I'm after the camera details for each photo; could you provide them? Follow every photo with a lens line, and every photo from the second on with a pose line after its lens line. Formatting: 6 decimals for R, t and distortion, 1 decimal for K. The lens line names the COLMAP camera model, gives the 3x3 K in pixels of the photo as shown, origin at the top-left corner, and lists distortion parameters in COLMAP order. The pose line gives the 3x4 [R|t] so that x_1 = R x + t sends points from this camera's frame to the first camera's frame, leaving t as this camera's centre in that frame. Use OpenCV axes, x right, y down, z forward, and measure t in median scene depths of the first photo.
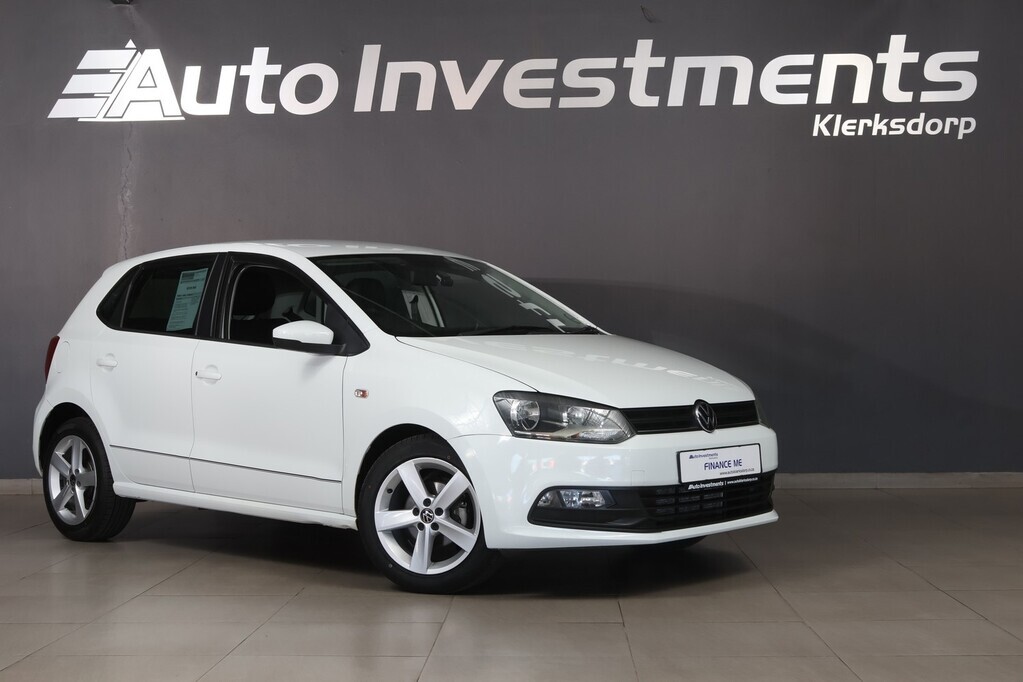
lens RADIAL K [[1559.6, 0, 511.5], [0, 1559.6, 341.0], [0, 0, 1]] dist [-0.029429, 0.022572]
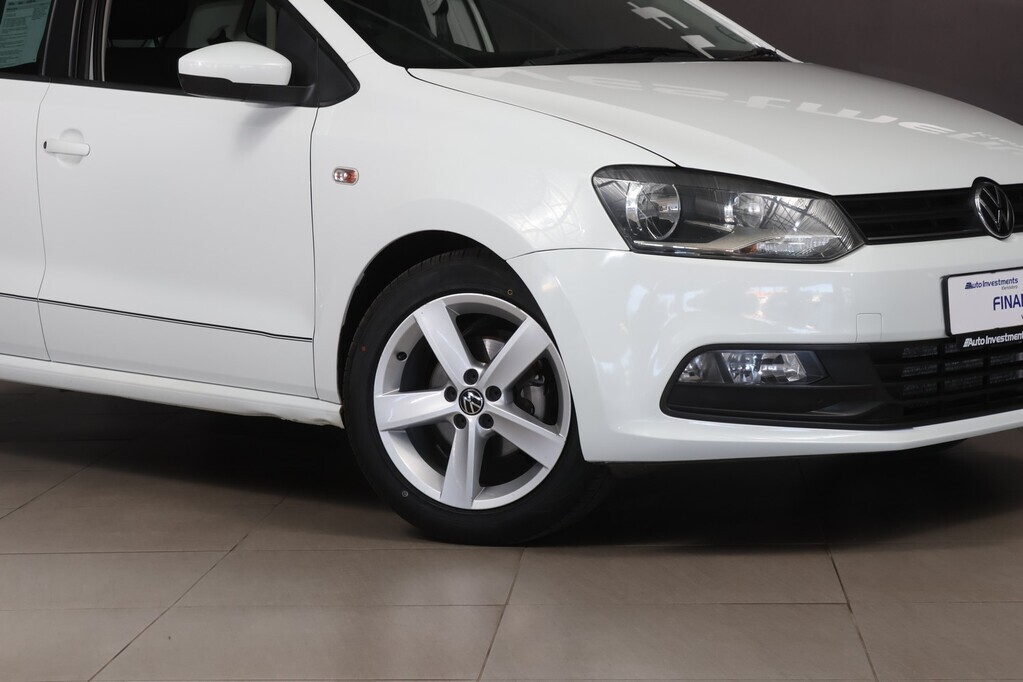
lens RADIAL K [[2471.4, 0, 511.5], [0, 2471.4, 341.0], [0, 0, 1]] dist [0.082264, 0.086535]
pose [[0.999256, -0.011838, -0.036707, -0.008769], [0.015288, 0.995342, 0.095182, 0.010556], [0.035409, -0.095673, 0.994783, 0.155068]]
